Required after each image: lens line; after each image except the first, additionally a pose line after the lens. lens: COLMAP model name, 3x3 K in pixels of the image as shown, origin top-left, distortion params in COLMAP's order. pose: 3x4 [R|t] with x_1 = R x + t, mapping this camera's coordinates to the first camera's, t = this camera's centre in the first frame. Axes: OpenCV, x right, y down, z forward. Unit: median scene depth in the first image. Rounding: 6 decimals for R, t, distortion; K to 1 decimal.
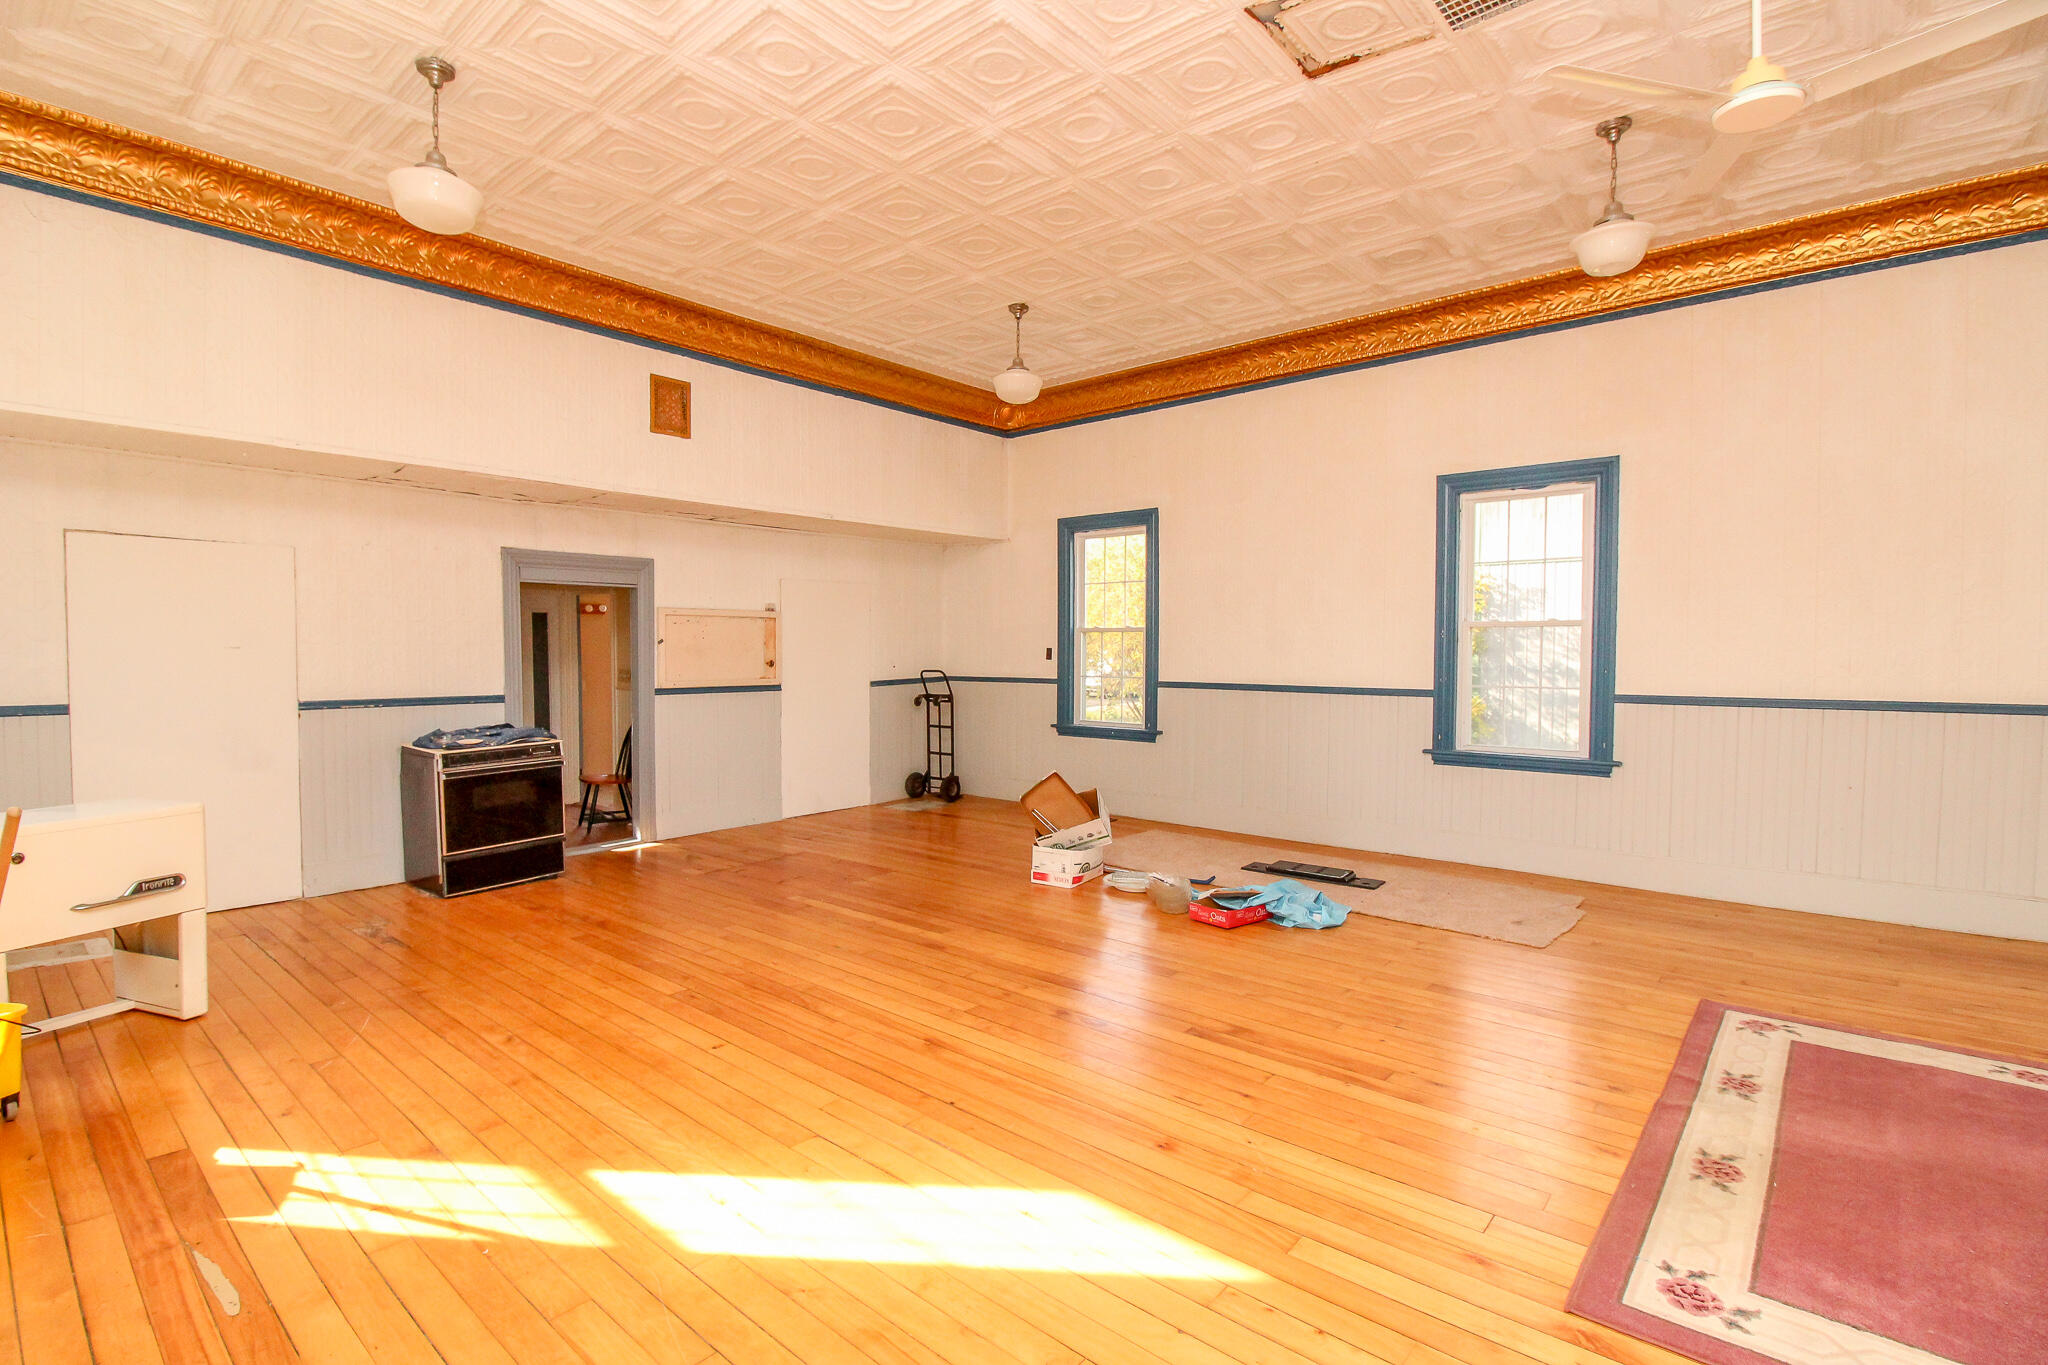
lens RADIAL K [[940.4, 0, 1004.4], [0, 940.4, 685.0], [0, 0, 1]] dist [-0.003167, -0.010967]
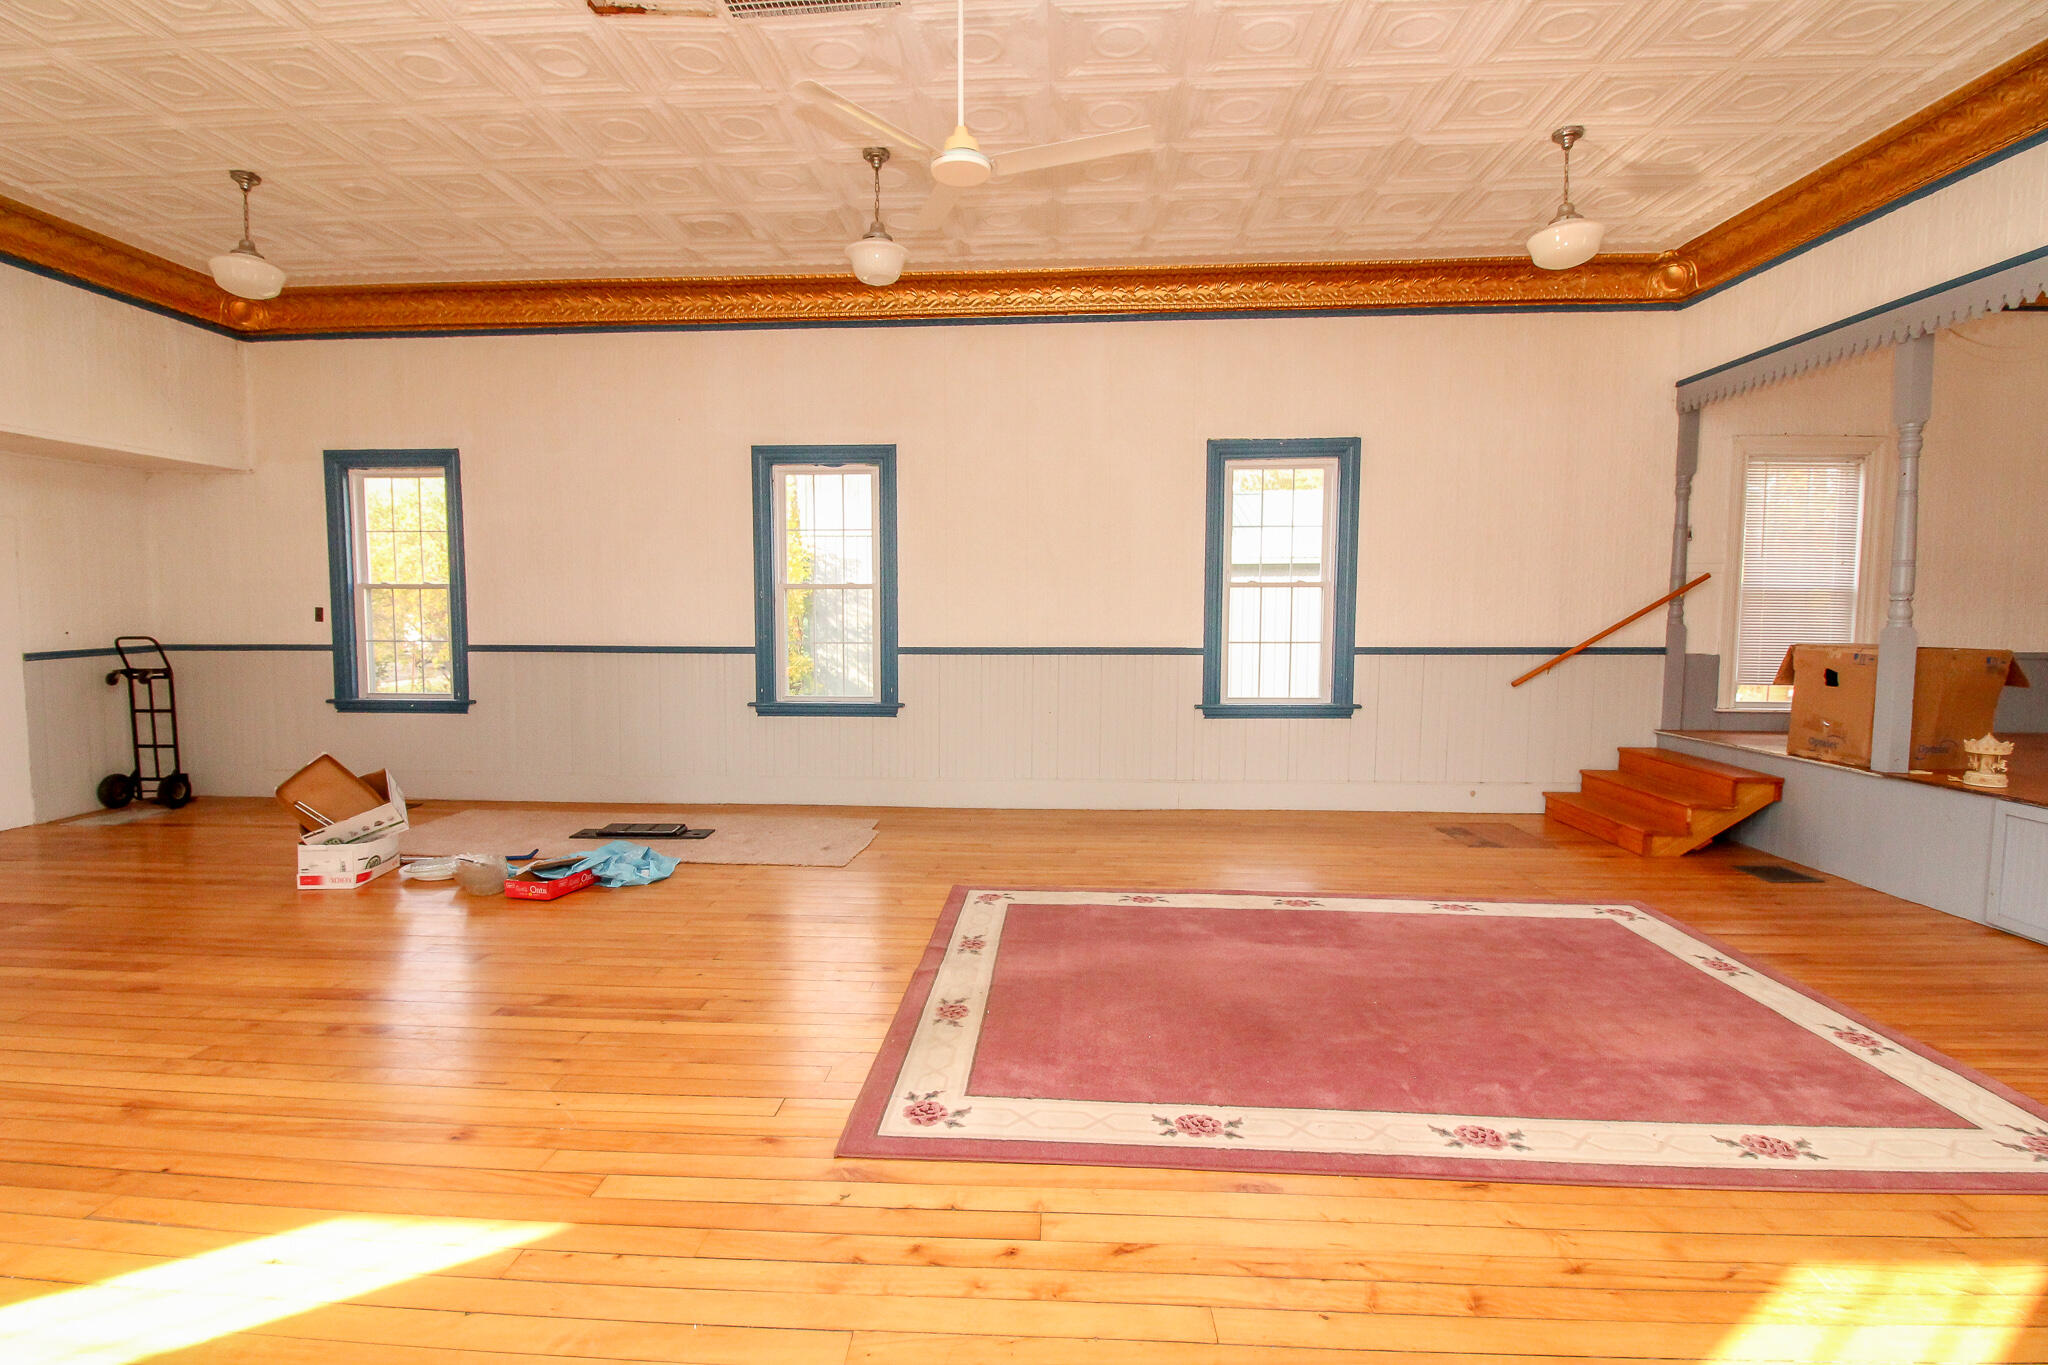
lens RADIAL K [[940.4, 0, 997.9], [0, 940.4, 685.9], [0, 0, 1]] dist [-0.003167, -0.010967]
pose [[0.791215, -0.045086, 0.609874, 0.026942], [0.022097, 0.998735, 0.045167, 0.009586], [-0.611139, -0.022260, 0.791210, -0.025827]]
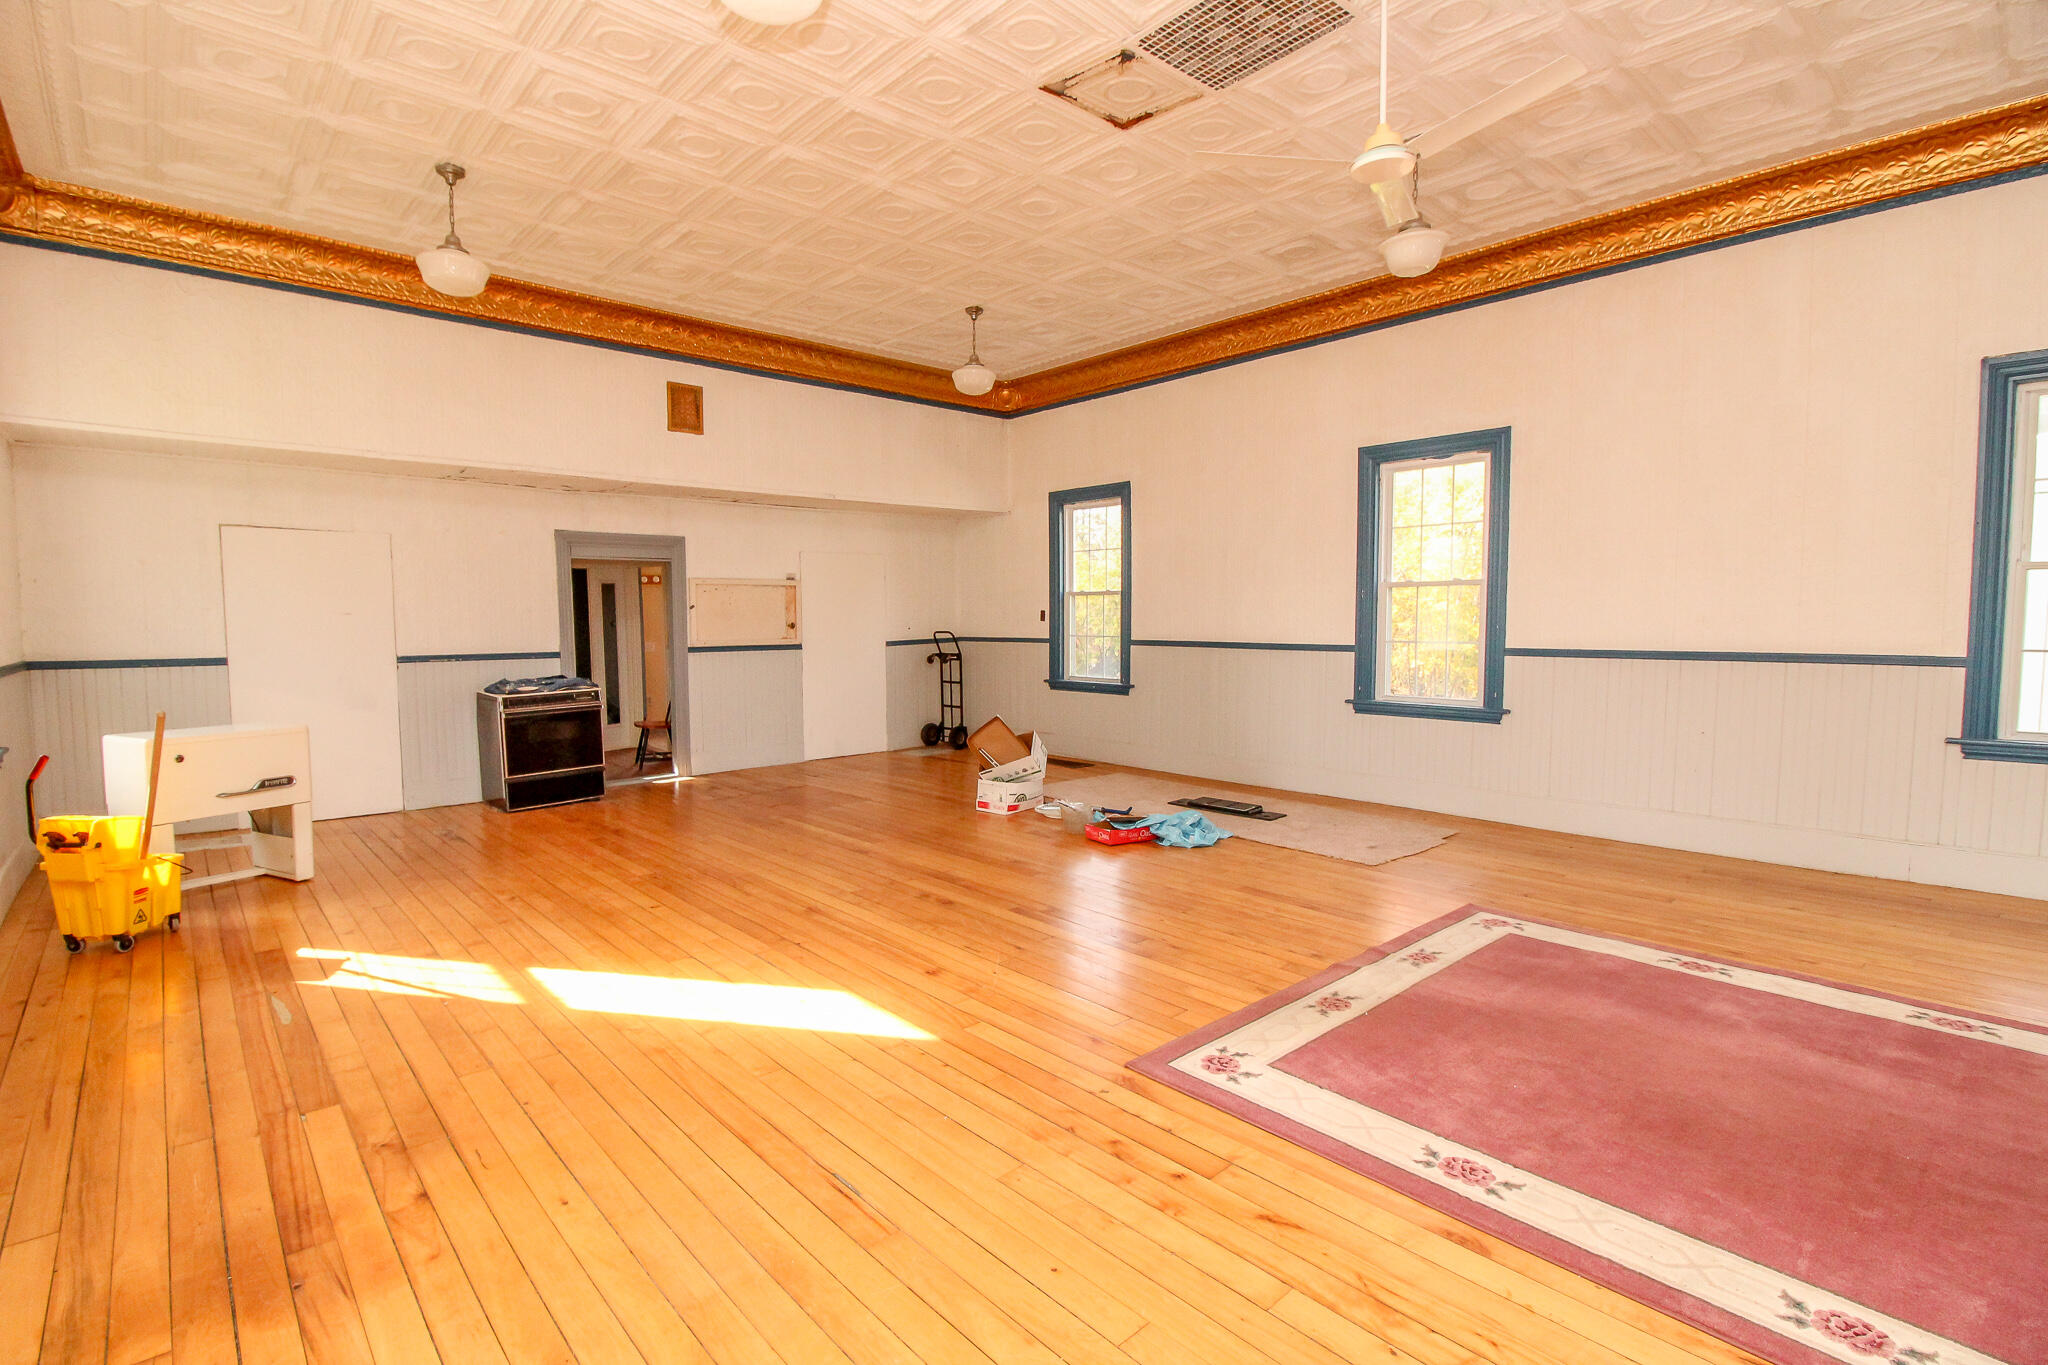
lens RADIAL K [[940.4, 0, 1006.6], [0, 940.4, 684.9], [0, 0, 1]] dist [-0.003167, -0.010967]
pose [[0.992388, 0.002061, -0.123133, 0.254061], [0.002308, 0.999373, 0.035327, 0.015623], [0.123129, -0.035343, 0.991761, -0.182306]]
